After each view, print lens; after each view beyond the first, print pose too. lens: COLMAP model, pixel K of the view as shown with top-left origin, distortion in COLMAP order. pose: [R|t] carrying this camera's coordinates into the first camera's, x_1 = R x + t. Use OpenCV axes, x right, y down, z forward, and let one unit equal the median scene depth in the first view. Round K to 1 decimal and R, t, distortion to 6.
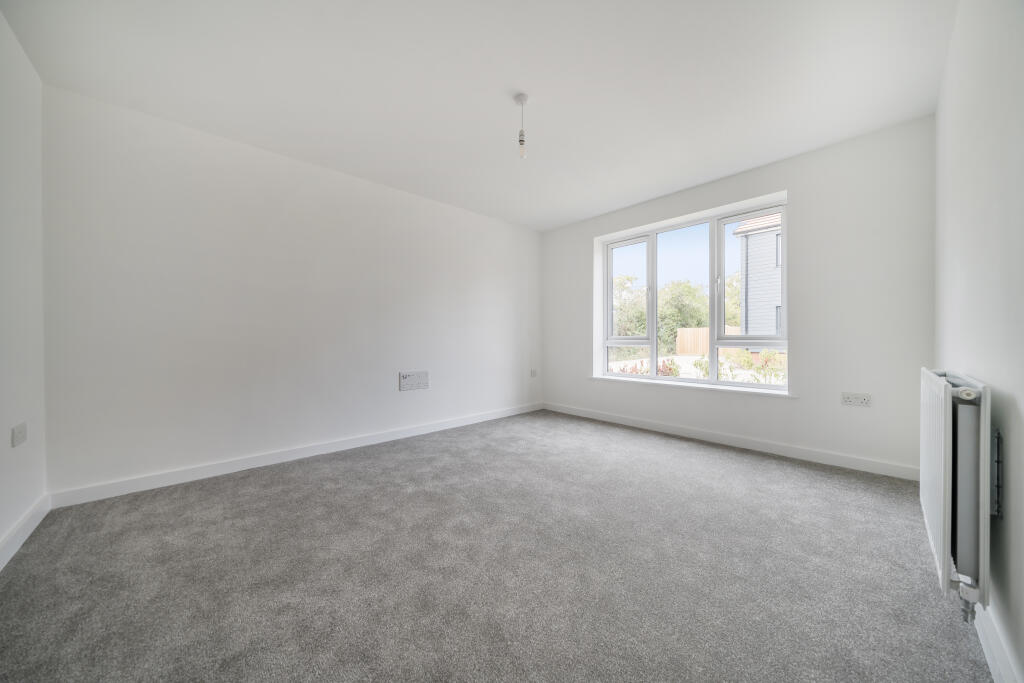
lens RADIAL K [[348.6, 0, 510.6], [0, 348.6, 340.5], [0, 0, 1]] dist [0.000474, 0.000017]
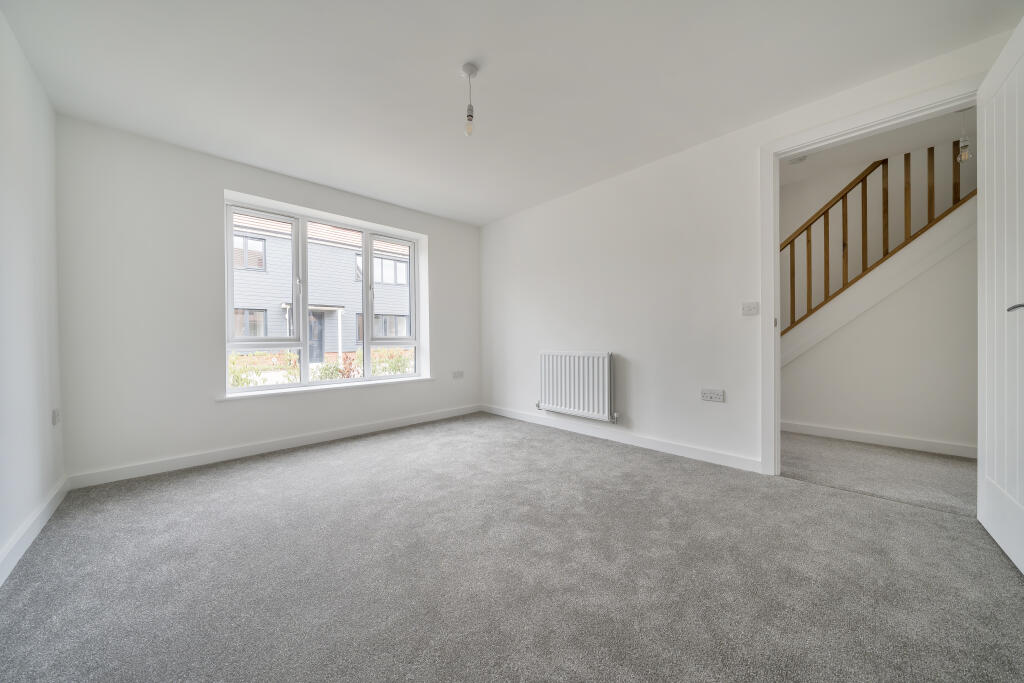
lens RADIAL K [[348.6, 0, 510.6], [0, 348.6, 339.4], [0, 0, 1]] dist [0.000474, 0.000017]
pose [[-0.024494, -0.000833, 0.999700, -0.497163], [0.015578, 0.999878, 0.001215, 0.001401], [-0.999579, 0.015603, -0.024478, 0.530171]]
